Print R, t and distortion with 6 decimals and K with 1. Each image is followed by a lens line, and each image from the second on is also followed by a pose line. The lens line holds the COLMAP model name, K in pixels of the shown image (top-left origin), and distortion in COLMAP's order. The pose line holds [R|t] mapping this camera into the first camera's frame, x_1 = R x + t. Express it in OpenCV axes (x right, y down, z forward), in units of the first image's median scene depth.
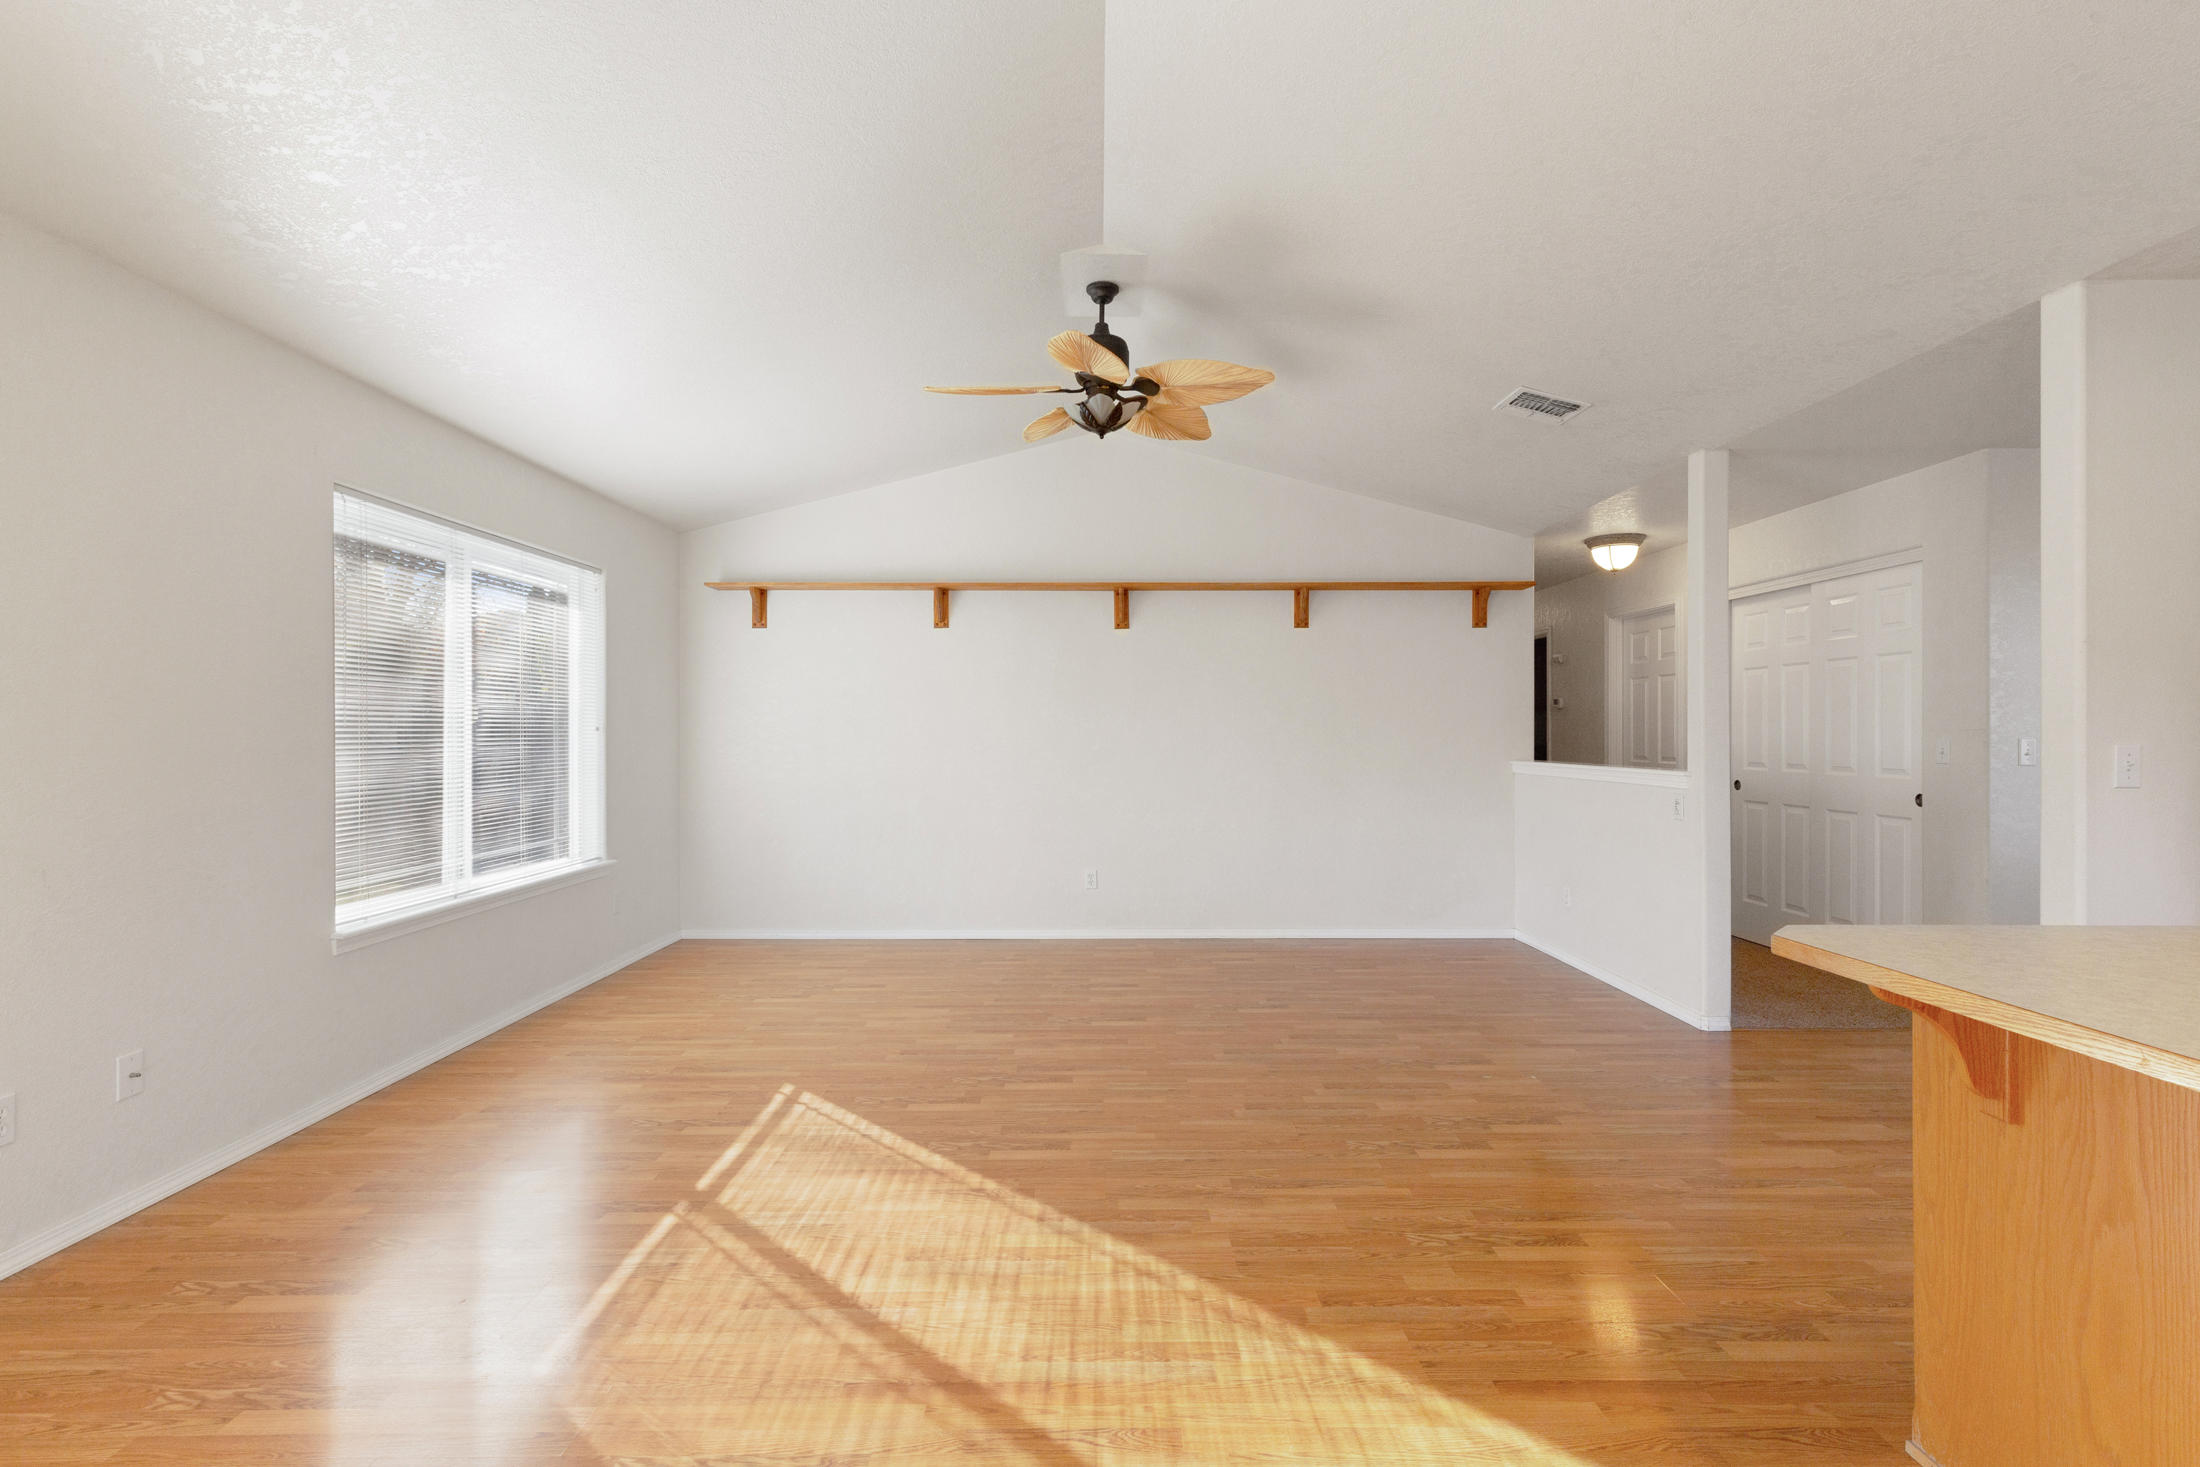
lens RADIAL K [[1004.4, 0, 1095.2], [0, 1004.4, 732.6], [0, 0, 1]] dist [0.000634, -0.000017]
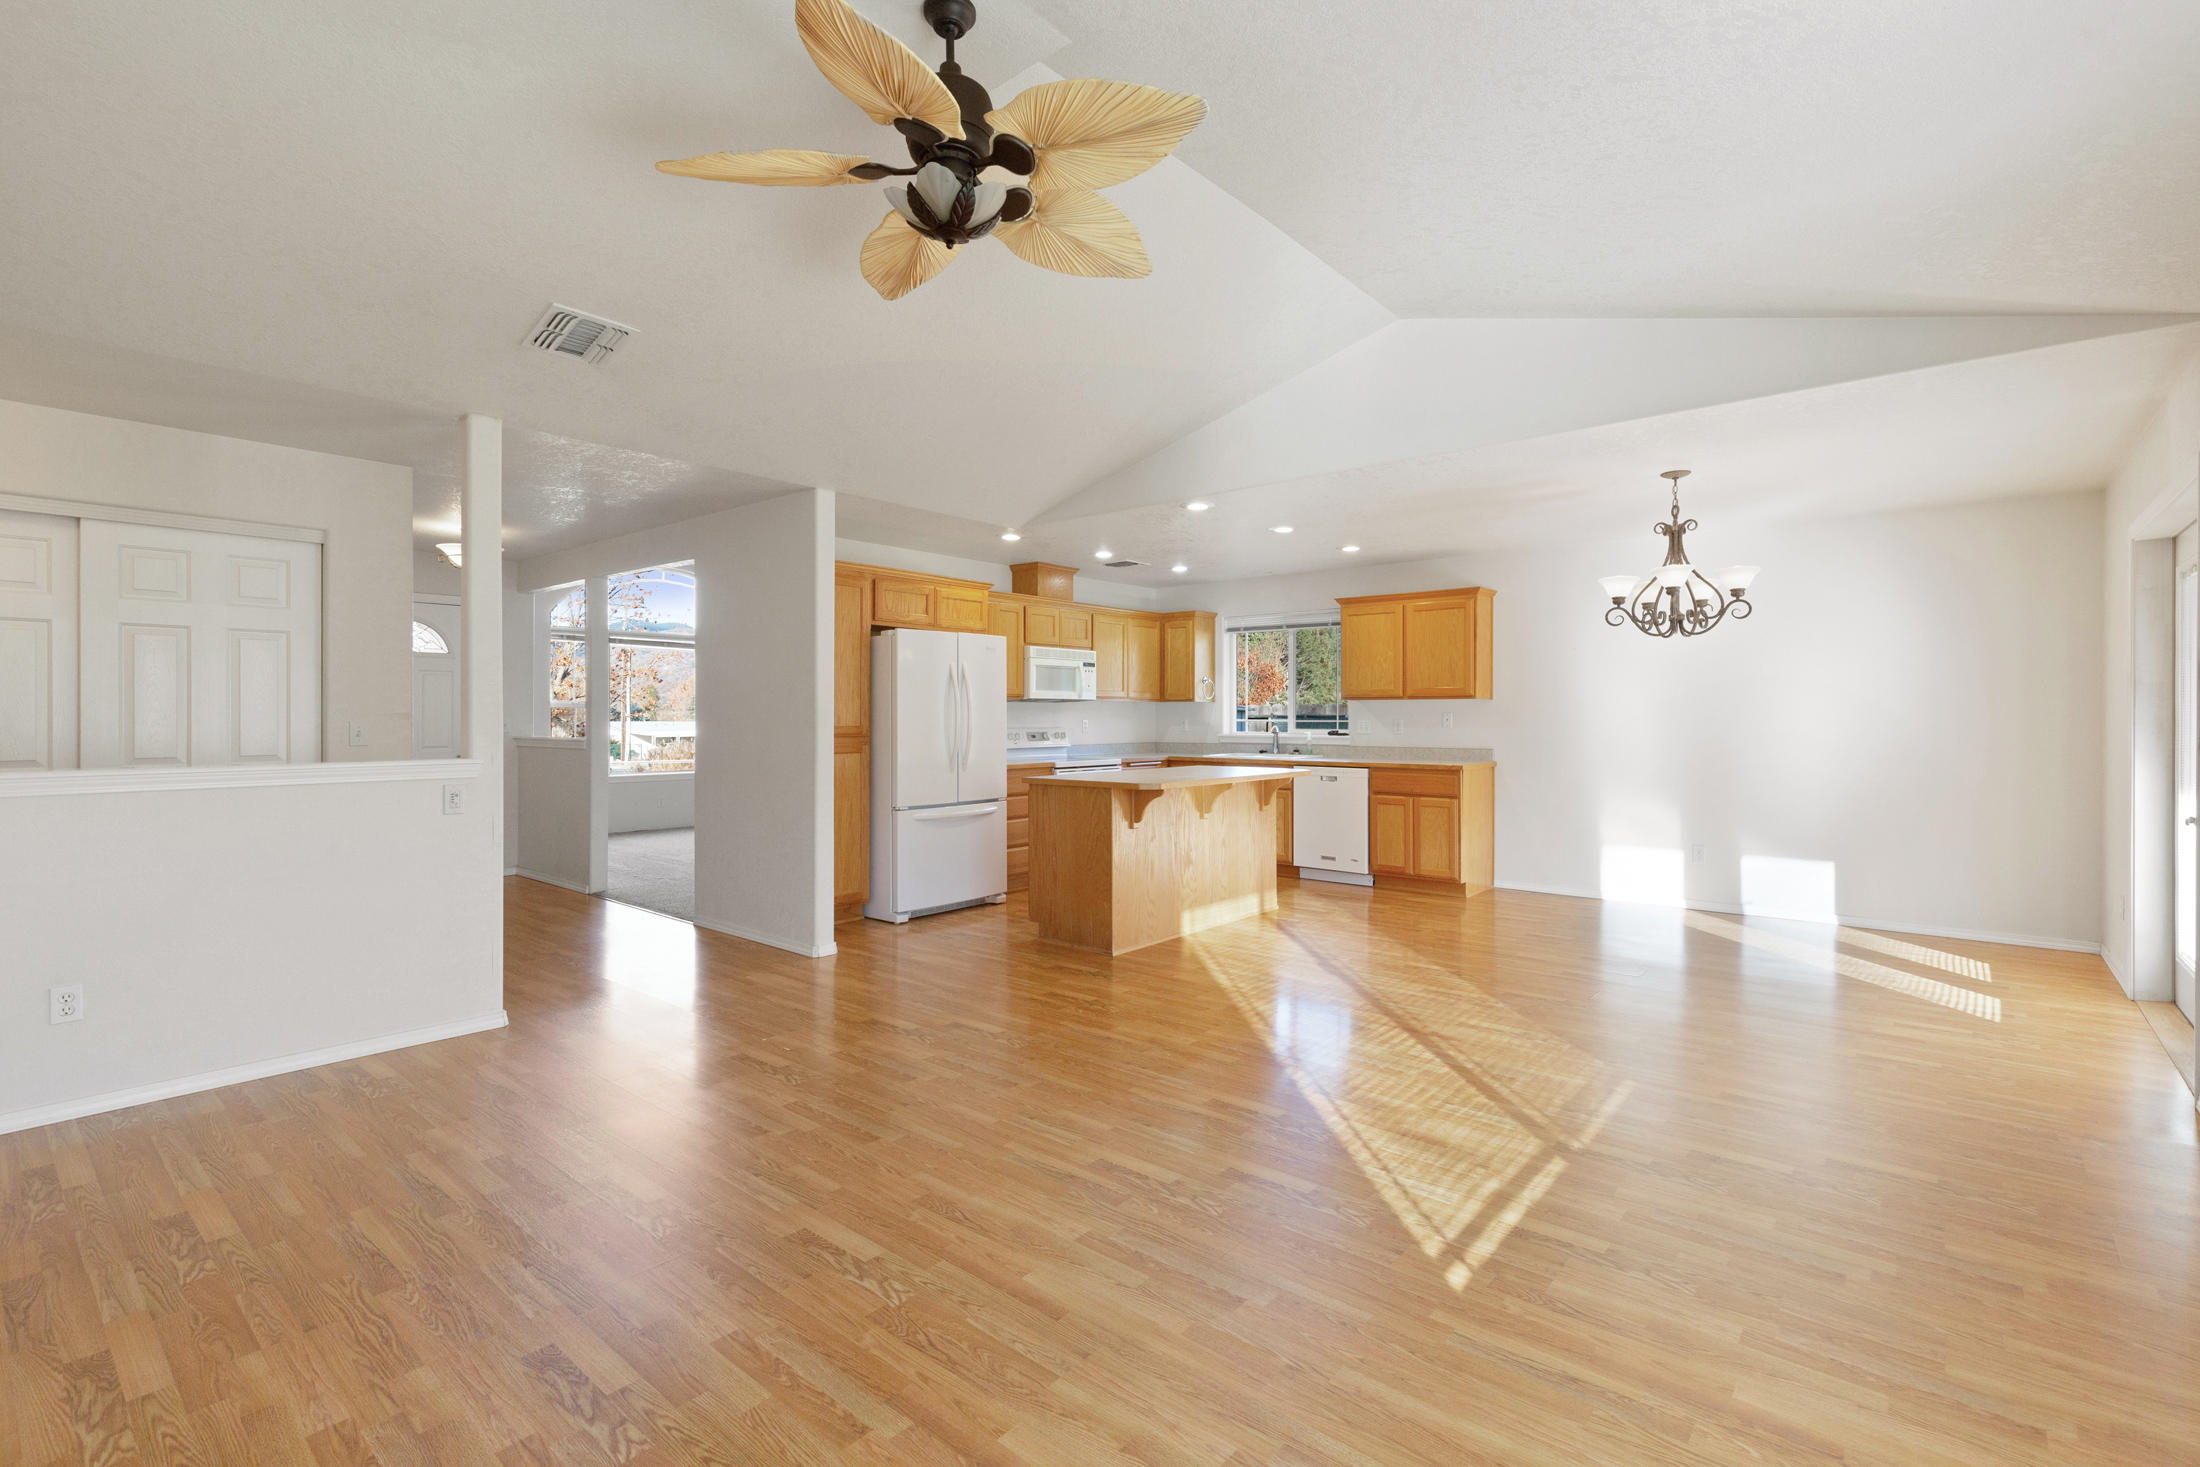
lens RADIAL K [[1004.4, 0, 1094.3], [0, 1004.4, 719.3], [0, 0, 1]] dist [0.000634, -0.000017]
pose [[-0.756982, -0.007651, 0.653391, -0.613675], [-0.002338, 0.999957, 0.009000, -0.010159], [-0.653431, 0.005285, -0.756967, 1.829986]]
